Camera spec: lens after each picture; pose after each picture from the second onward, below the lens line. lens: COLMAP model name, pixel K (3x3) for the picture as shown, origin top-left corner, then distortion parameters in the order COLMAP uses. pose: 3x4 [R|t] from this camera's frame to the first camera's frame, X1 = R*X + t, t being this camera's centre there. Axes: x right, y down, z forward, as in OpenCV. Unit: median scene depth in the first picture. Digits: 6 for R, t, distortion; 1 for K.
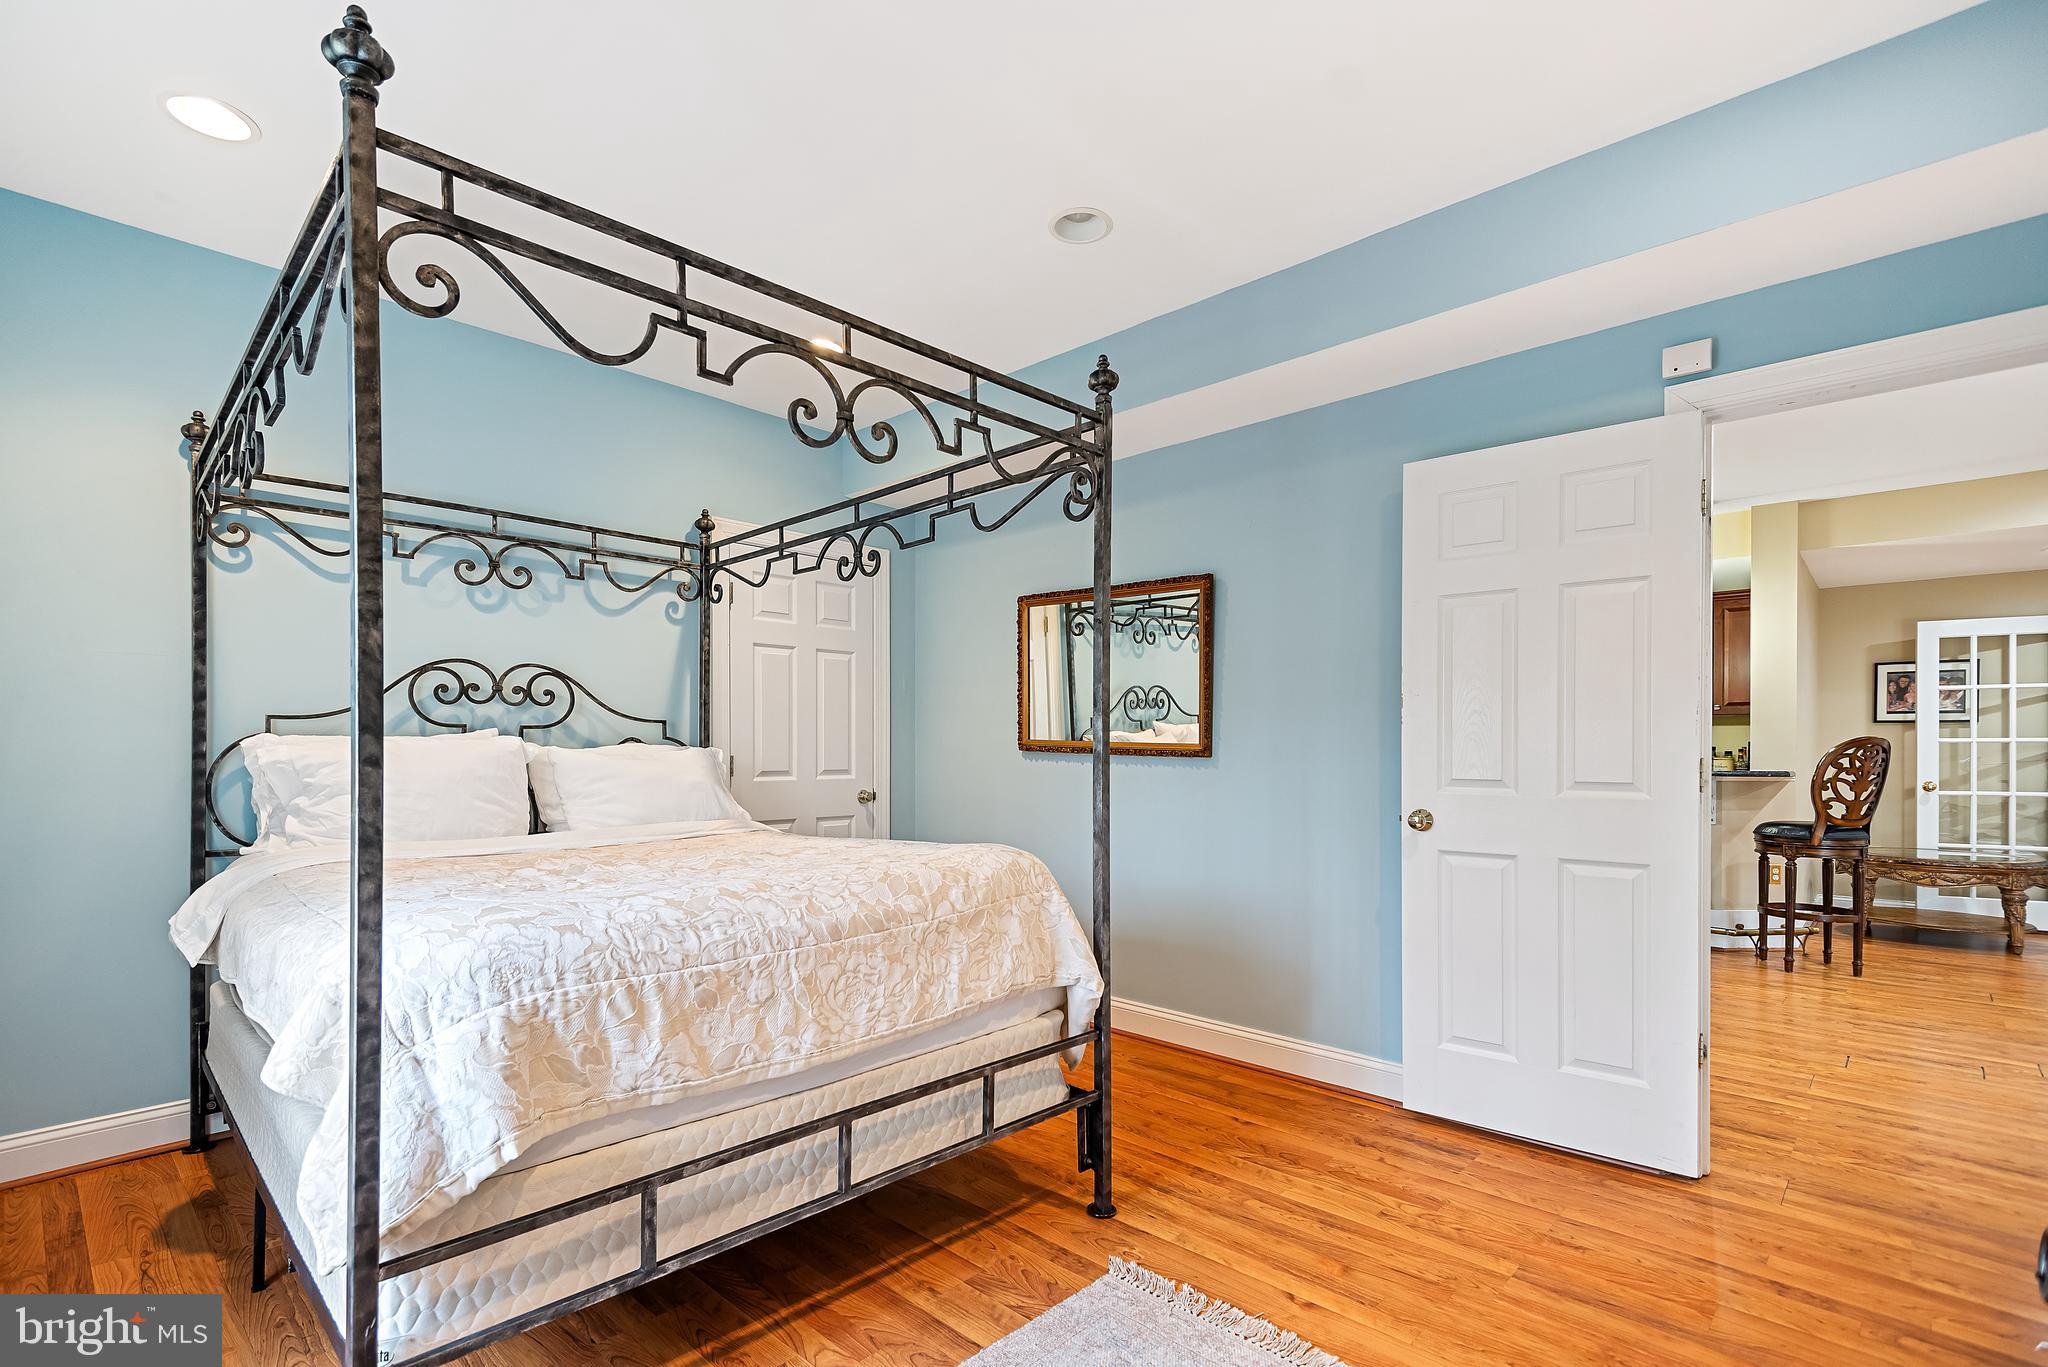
lens RADIAL K [[938.6, 0, 1039.7], [0, 938.6, 750.3], [0, 0, 1]] dist [0.003107, 0.001311]
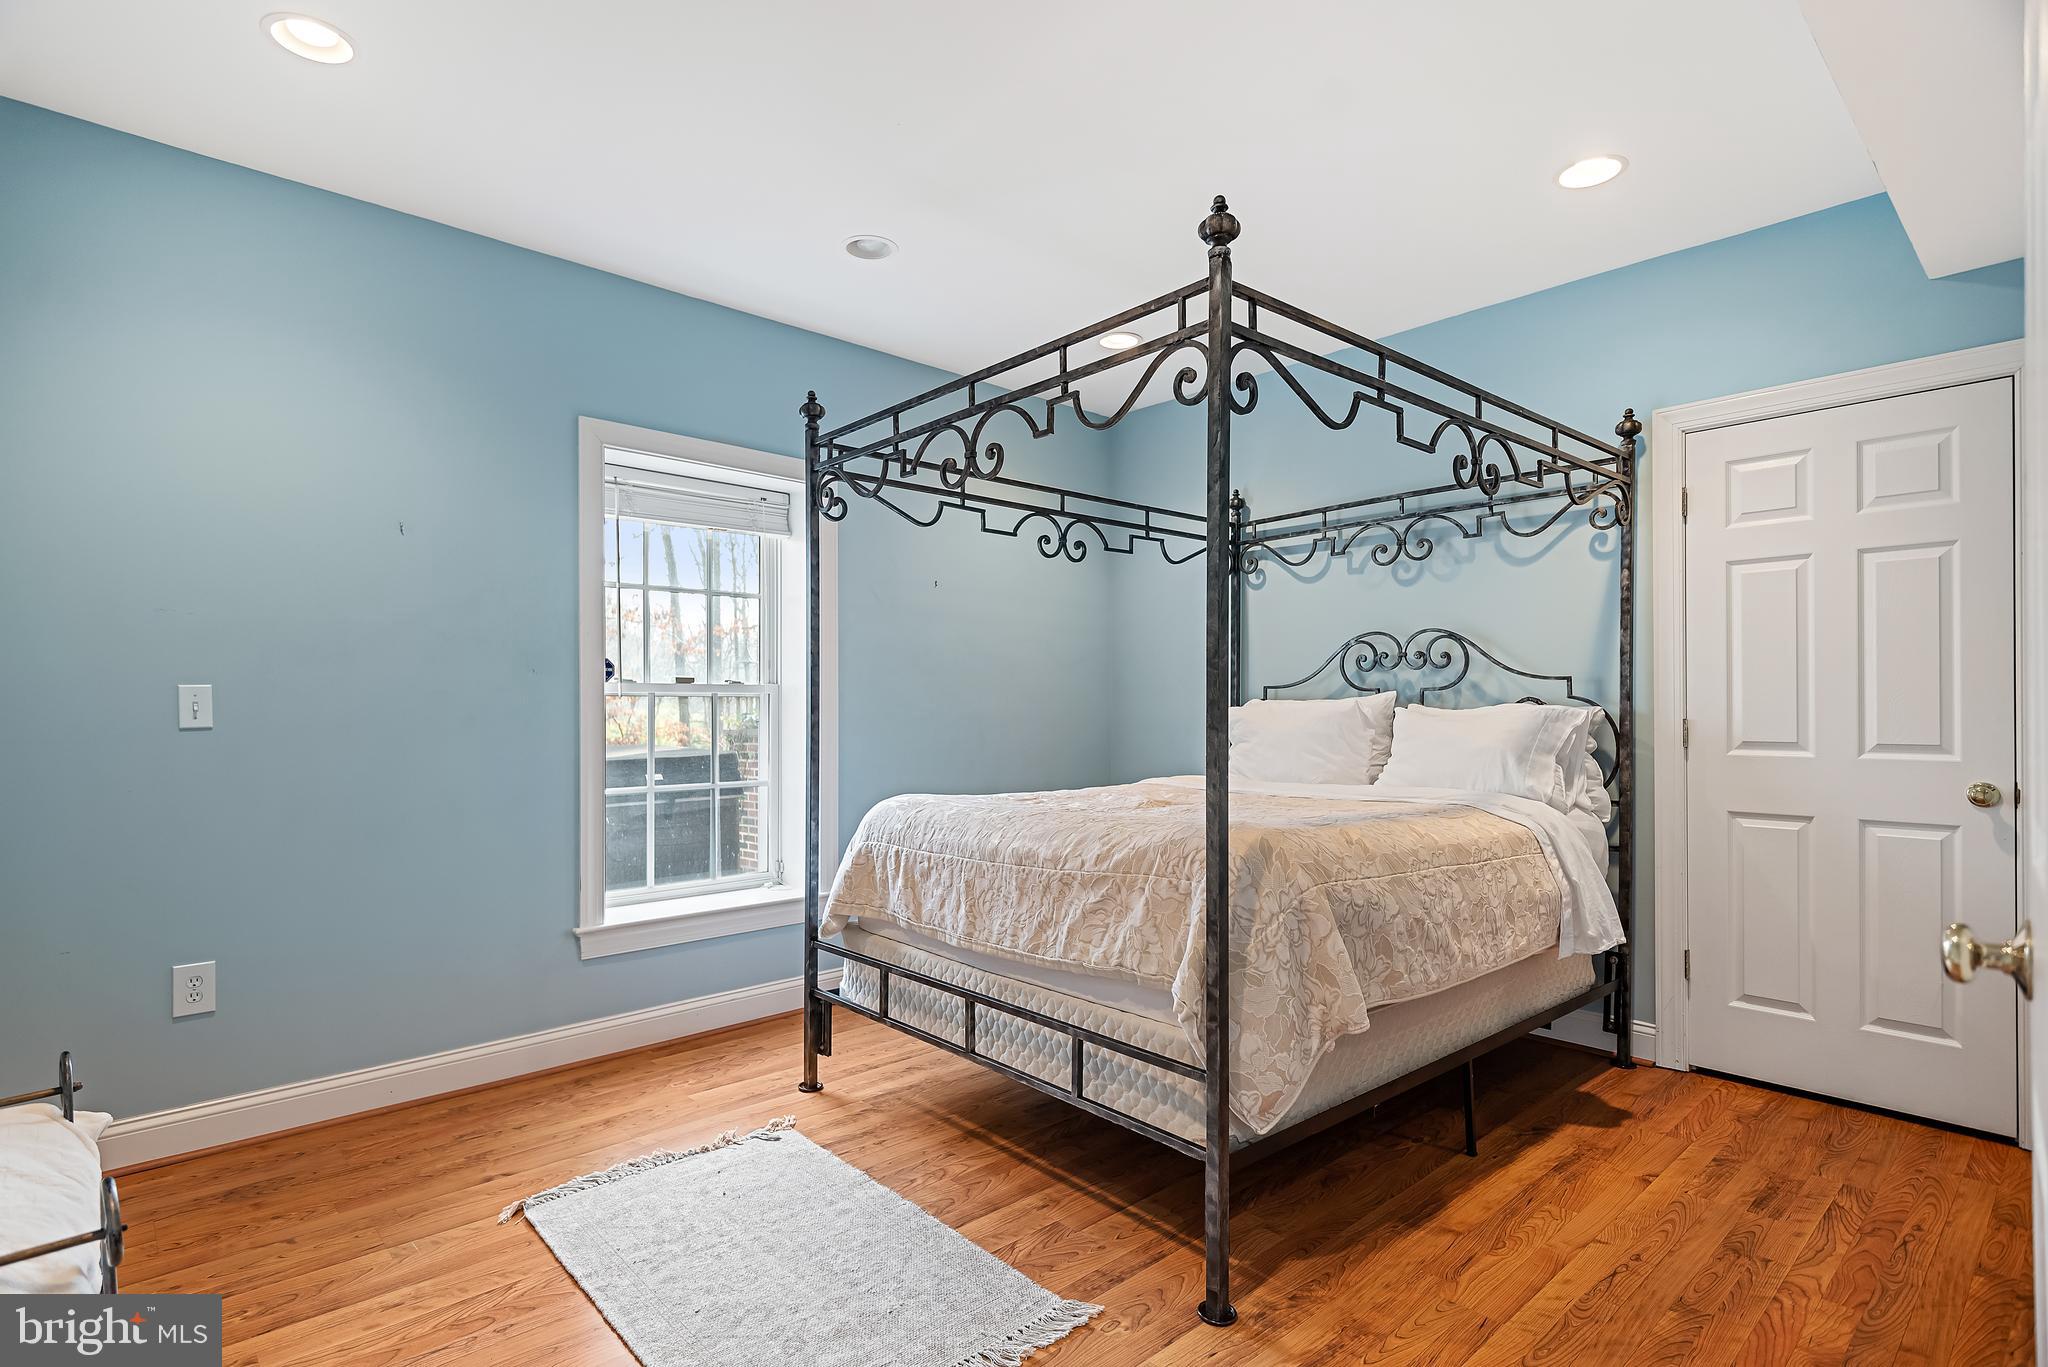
lens RADIAL K [[1021.3, 0, 1019.5], [0, 1021.3, 699.5], [0, 0, 1]] dist [-0.006069, -0.003160]
pose [[-0.088230, -0.008788, -0.996061, 0.754562], [-0.000093, 0.999961, -0.008814, -0.002729], [0.996100, -0.000685, -0.088227, 0.756879]]
